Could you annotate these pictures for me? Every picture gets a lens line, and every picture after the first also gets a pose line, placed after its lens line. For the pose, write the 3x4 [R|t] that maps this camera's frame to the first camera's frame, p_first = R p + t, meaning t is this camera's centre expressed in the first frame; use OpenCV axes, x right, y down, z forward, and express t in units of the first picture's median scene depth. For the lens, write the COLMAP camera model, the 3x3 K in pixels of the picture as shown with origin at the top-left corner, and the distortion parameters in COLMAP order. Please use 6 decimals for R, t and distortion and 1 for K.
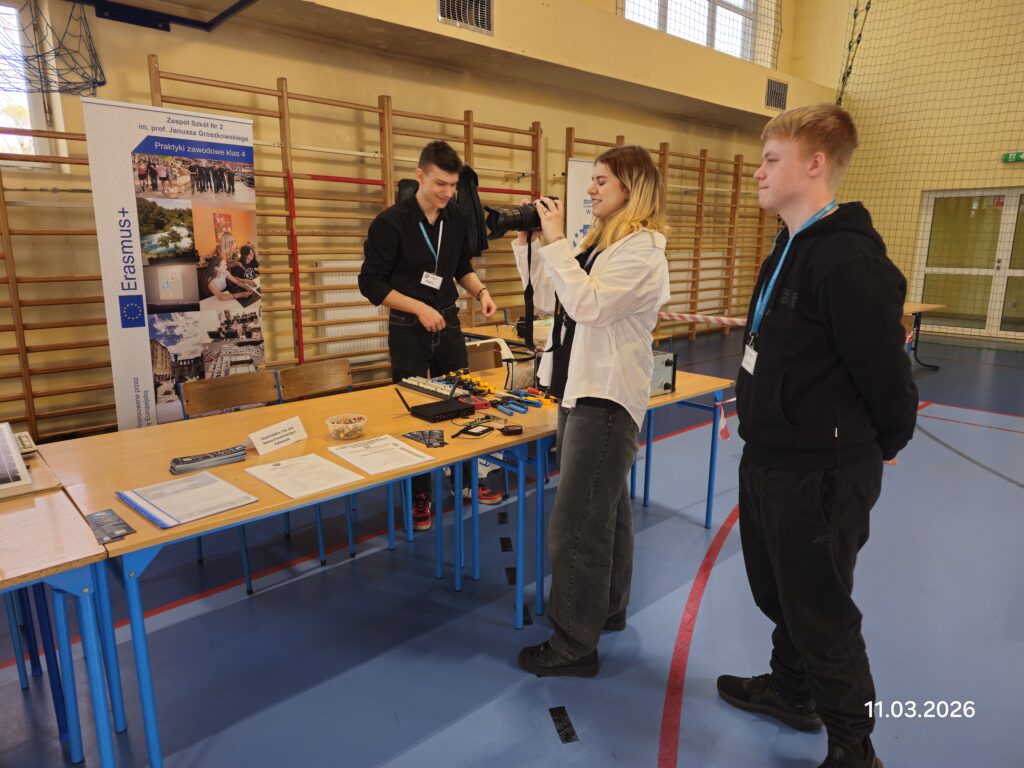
lens RADIAL K [[669.6, 0, 512.0], [0, 669.6, 384.0], [0, 0, 1]] dist [0.062349, -0.042916]
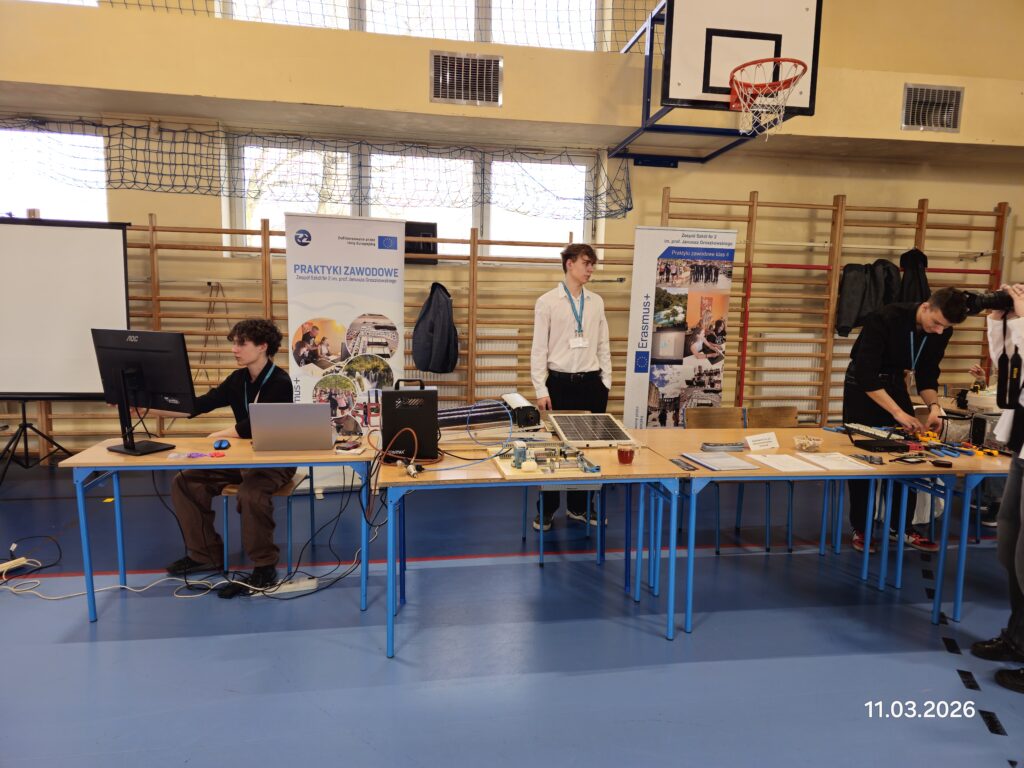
lens RADIAL K [[669.6, 0, 512.0], [0, 669.6, 384.0], [0, 0, 1]] dist [0.062349, -0.042916]
pose [[0.834056, 0.080758, -0.545737, 0.007446], [-0.136841, 0.988597, -0.062845, 0.065038], [0.534439, 0.127095, 0.835596, -0.336161]]
